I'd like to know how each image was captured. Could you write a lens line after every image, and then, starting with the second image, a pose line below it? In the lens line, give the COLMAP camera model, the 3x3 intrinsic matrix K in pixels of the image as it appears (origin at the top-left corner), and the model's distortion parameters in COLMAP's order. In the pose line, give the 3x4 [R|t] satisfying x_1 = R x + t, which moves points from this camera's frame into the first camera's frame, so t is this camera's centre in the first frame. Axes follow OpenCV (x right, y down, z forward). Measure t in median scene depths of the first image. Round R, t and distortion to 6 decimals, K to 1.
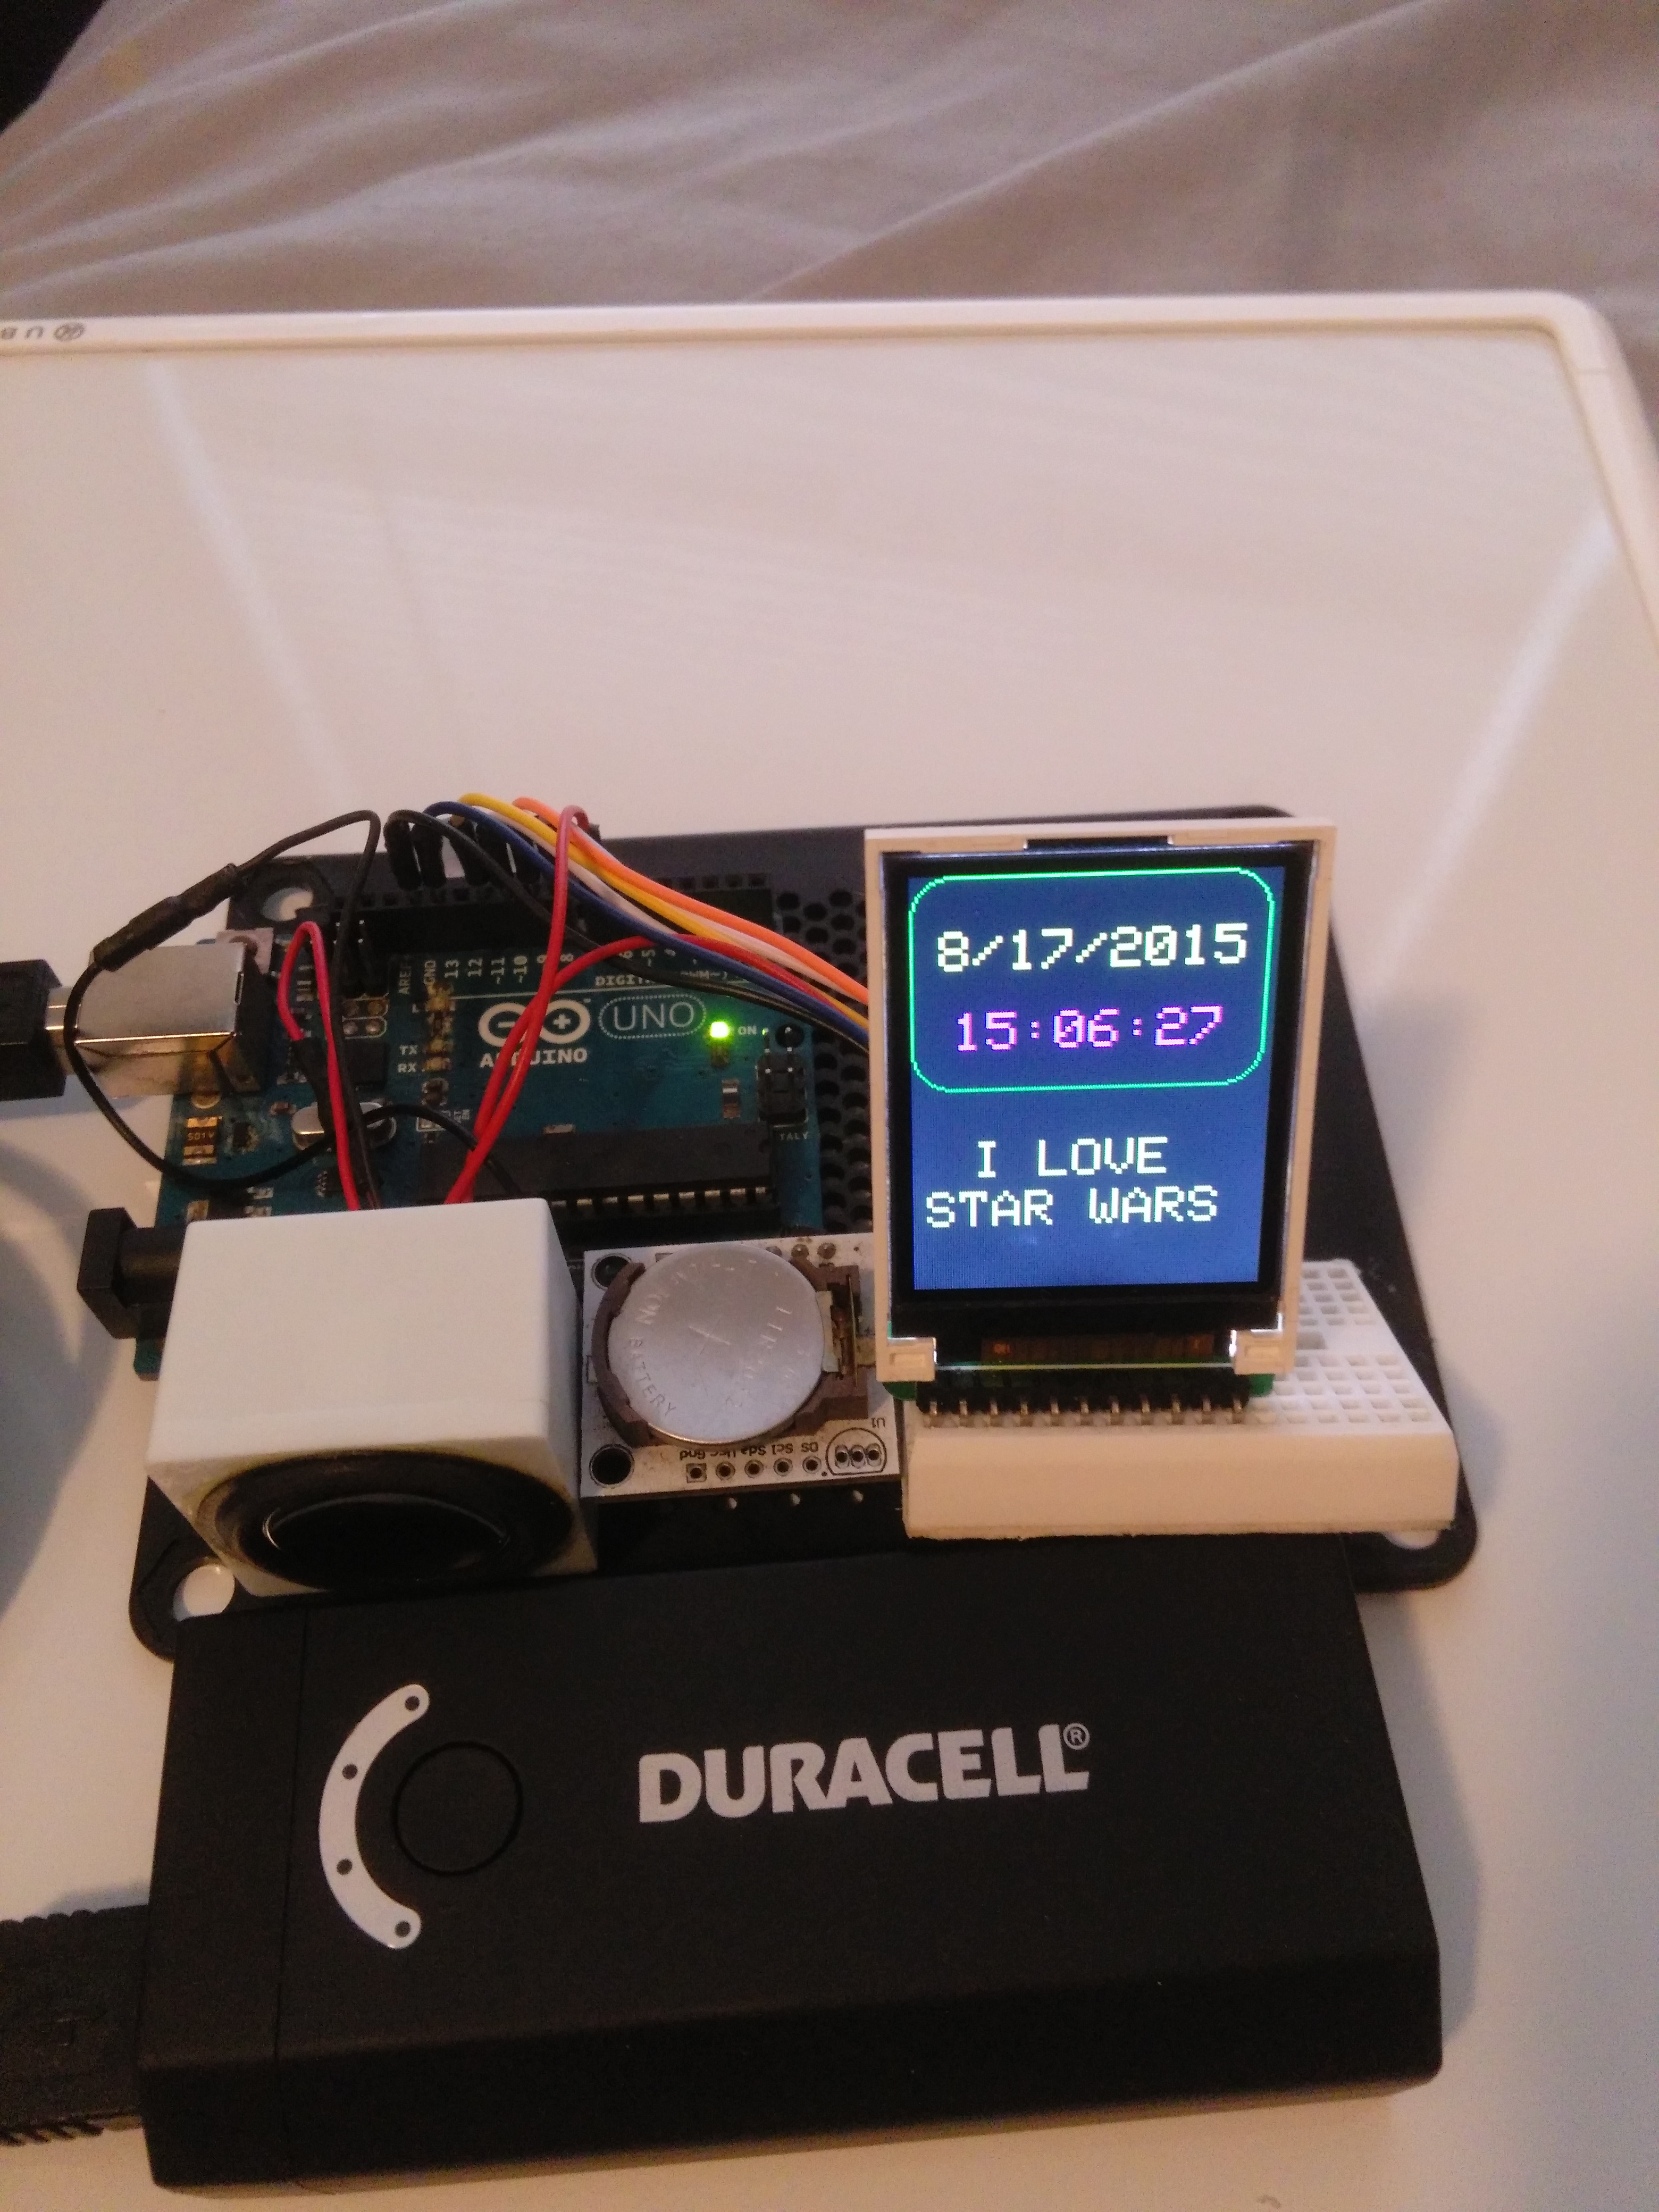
lens RADIAL K [[1949.2, 0, 830.1], [0, 1949.2, 1138.8], [0, 0, 1]] dist [0.167626, -0.374231]
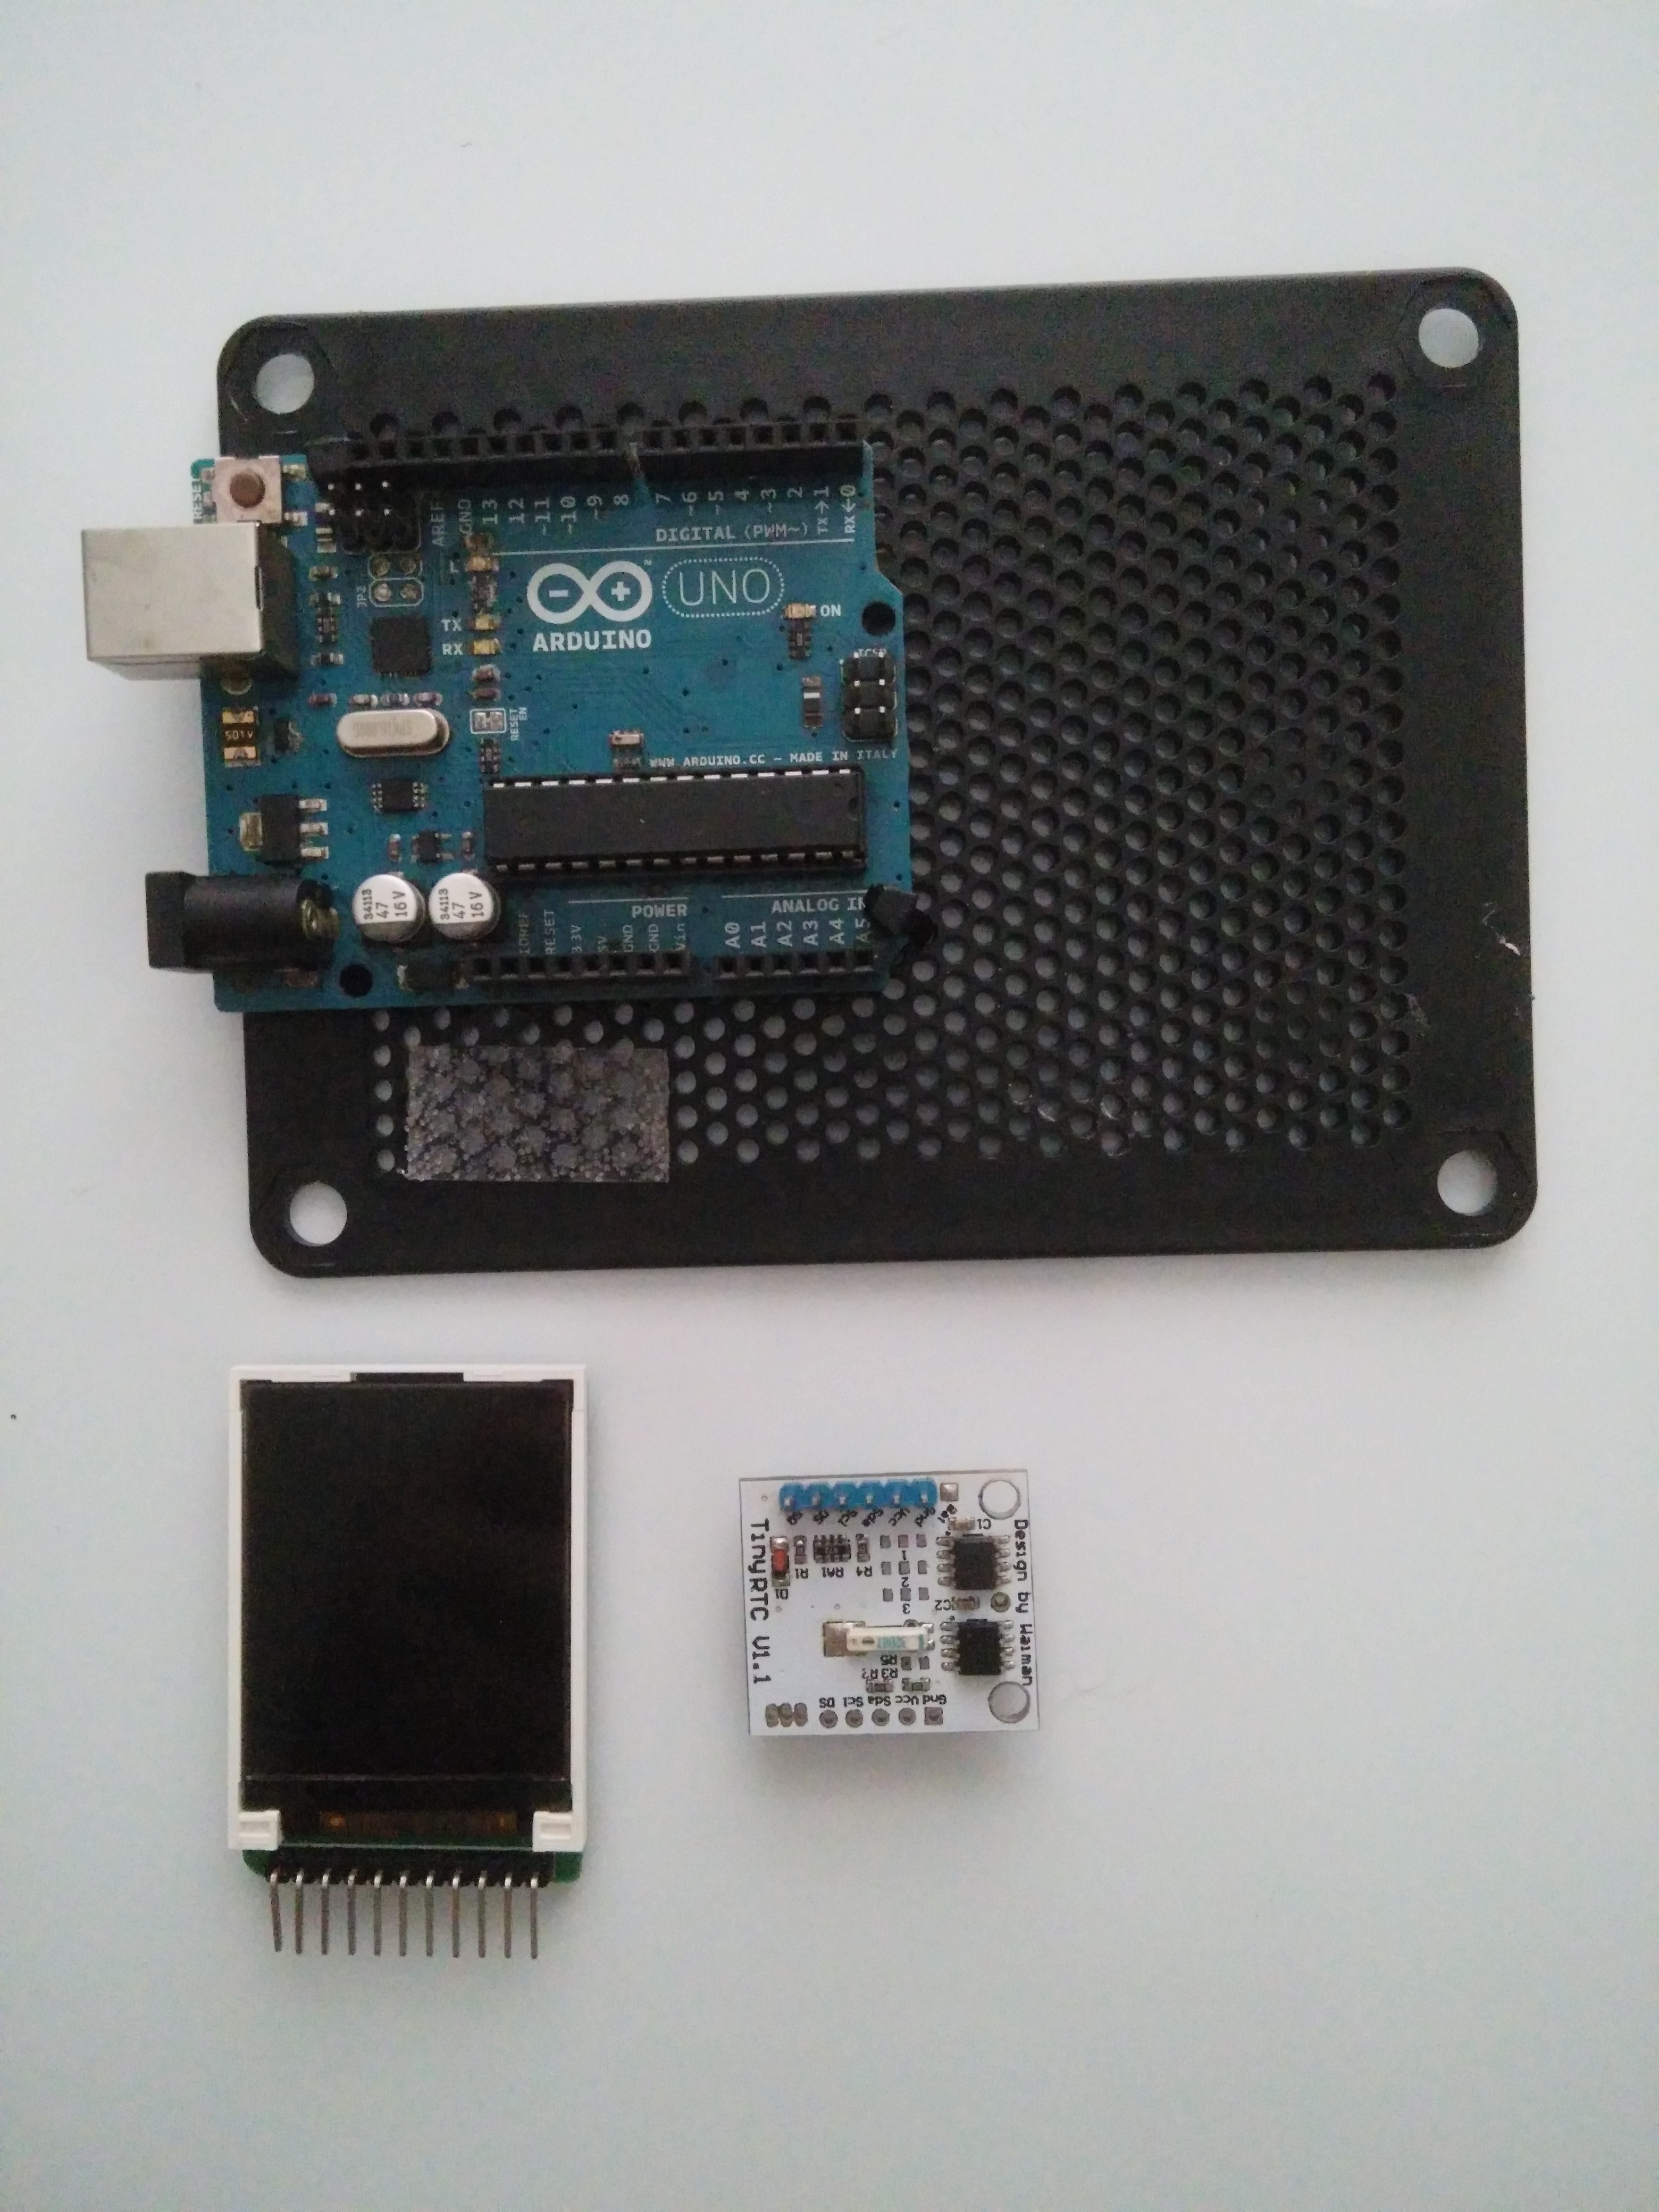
lens RADIAL K [[1944.3, 0, 829.5], [0, 1944.3, 1106.0], [0, 0, 1]] dist [0.162962, -0.354235]
pose [[0.999812, 0.018778, -0.004905, -0.034983], [-0.013317, 0.847598, 0.530471, -0.343346], [0.014118, -0.530306, 0.847689, 0.129583]]
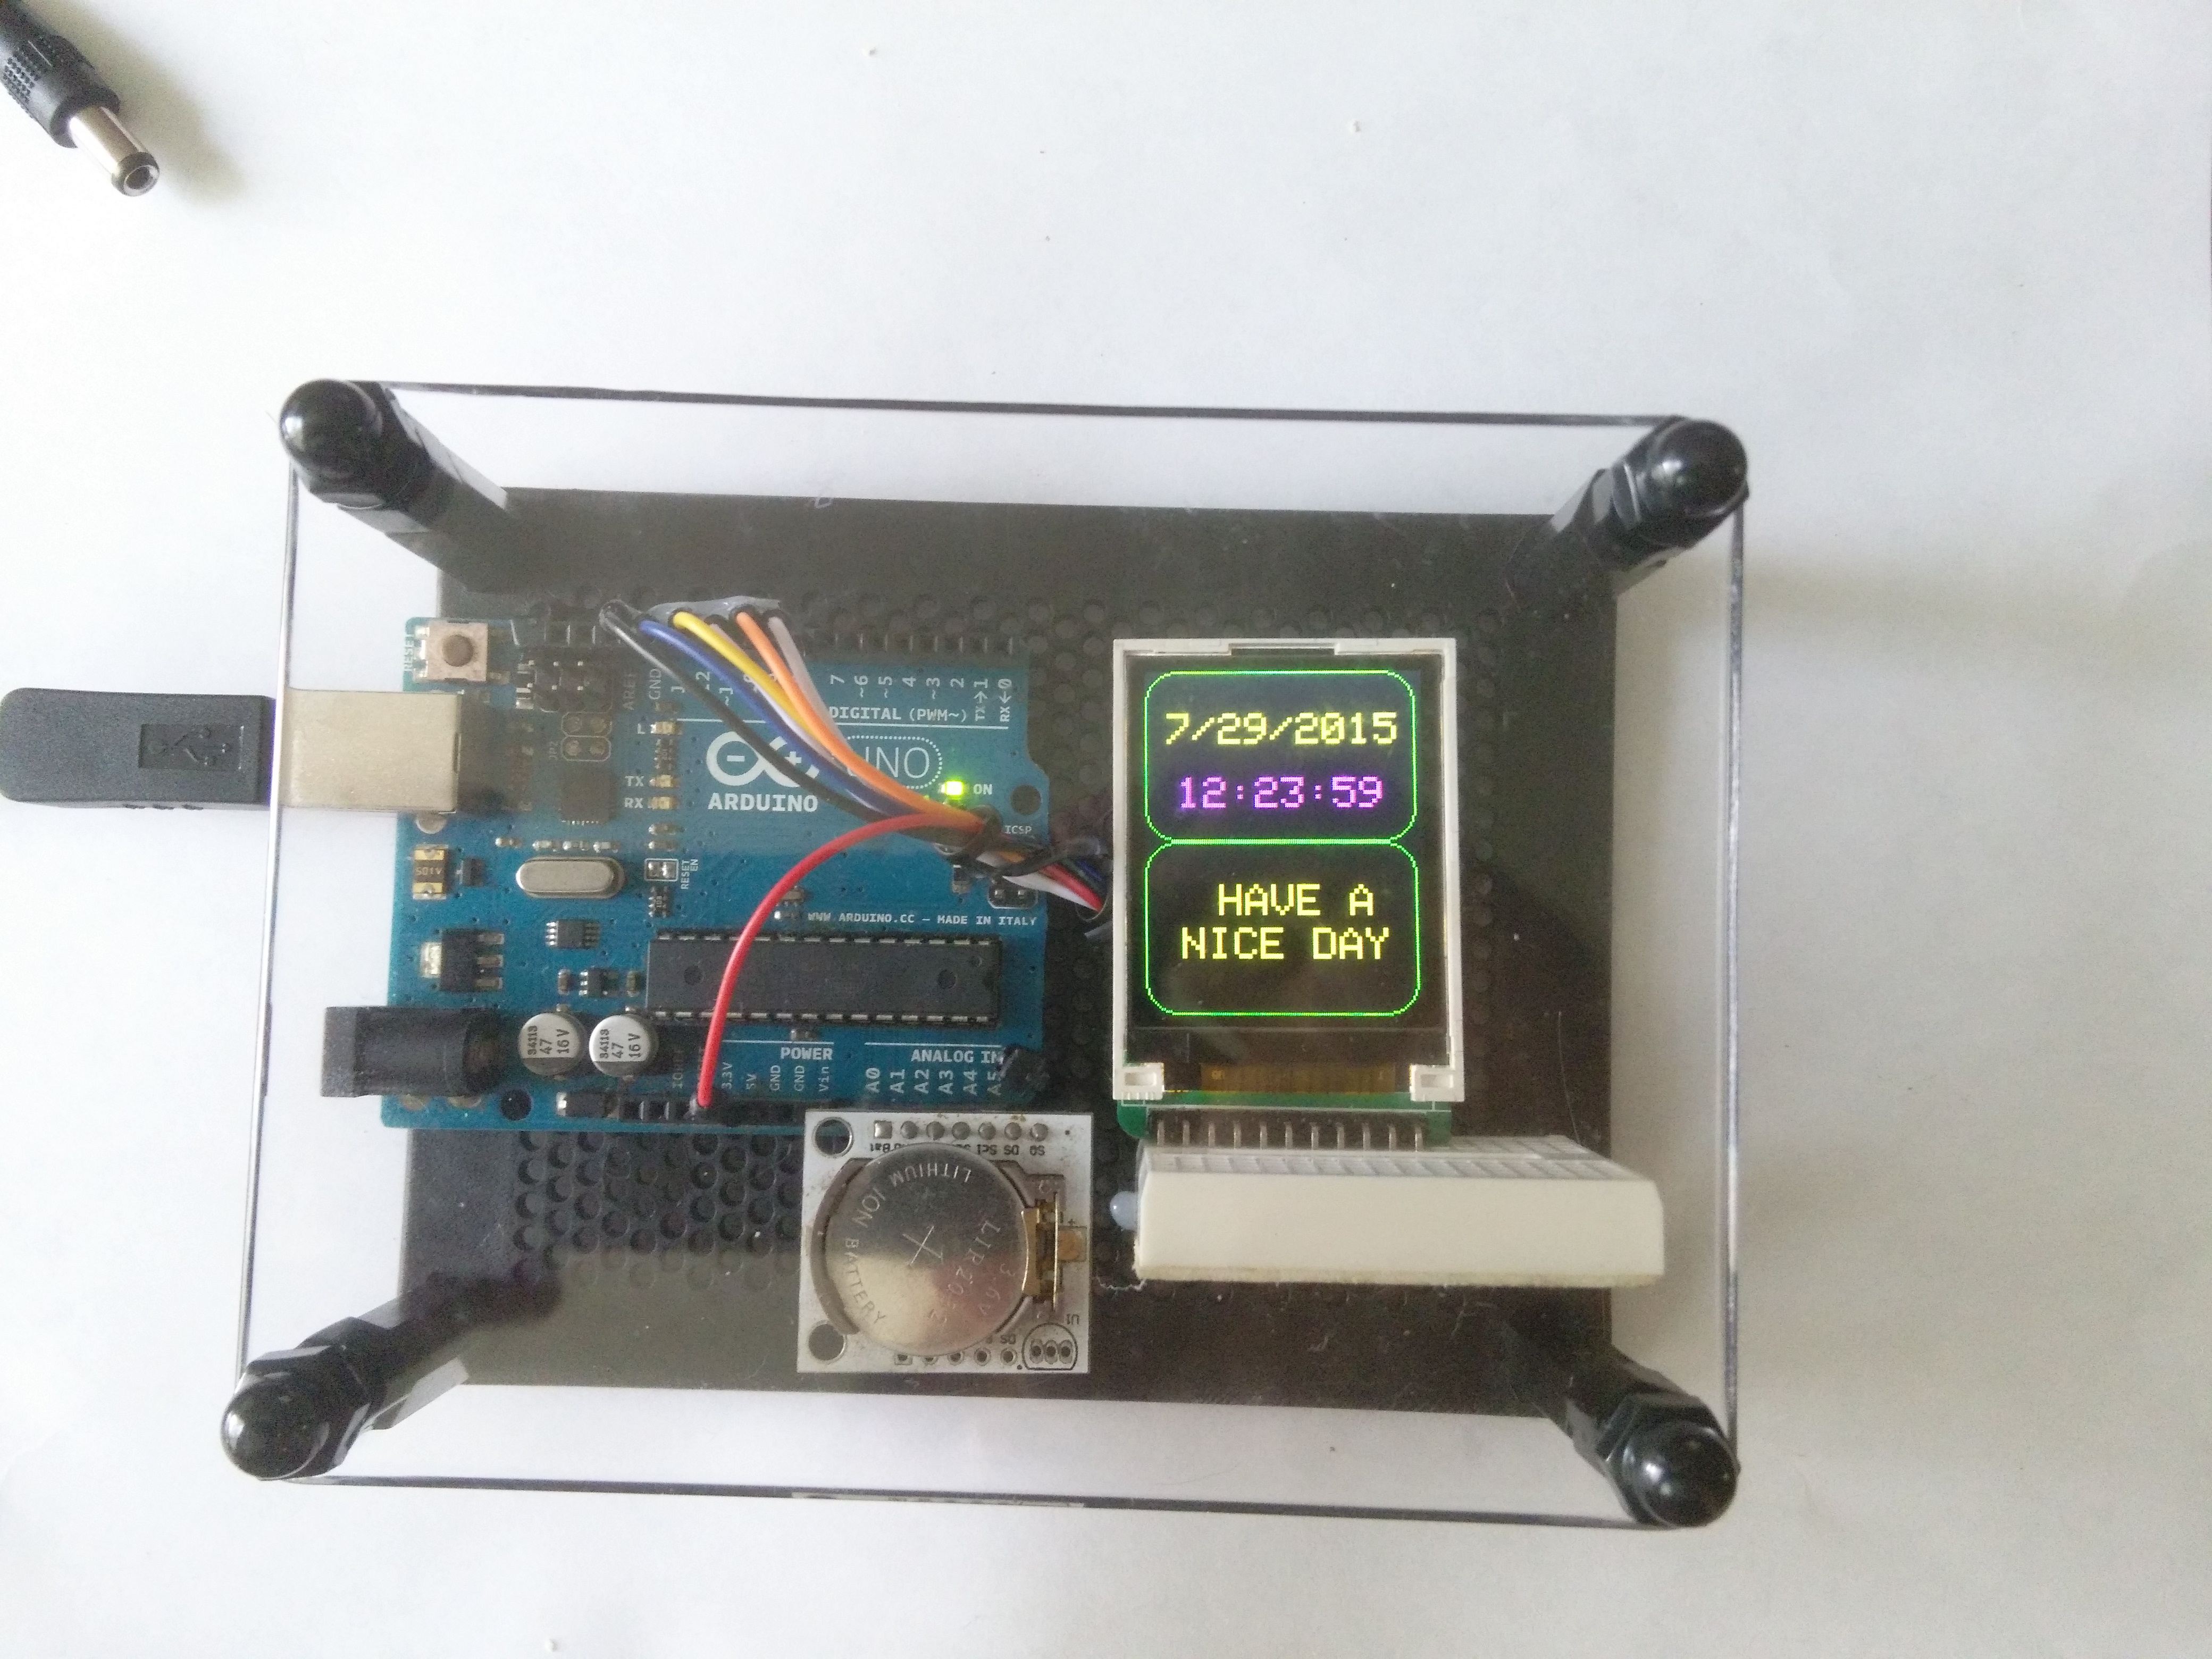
lens RADIAL K [[1944.3, 0, 1085.8], [0, 1944.3, 826.4], [0, 0, 1]] dist [0.162962, -0.354235]
pose [[0.996894, 0.076468, 0.018858, -0.008096], [-0.076661, 0.887213, 0.454946, -0.494645], [0.018058, -0.454978, 0.890319, 0.129061]]
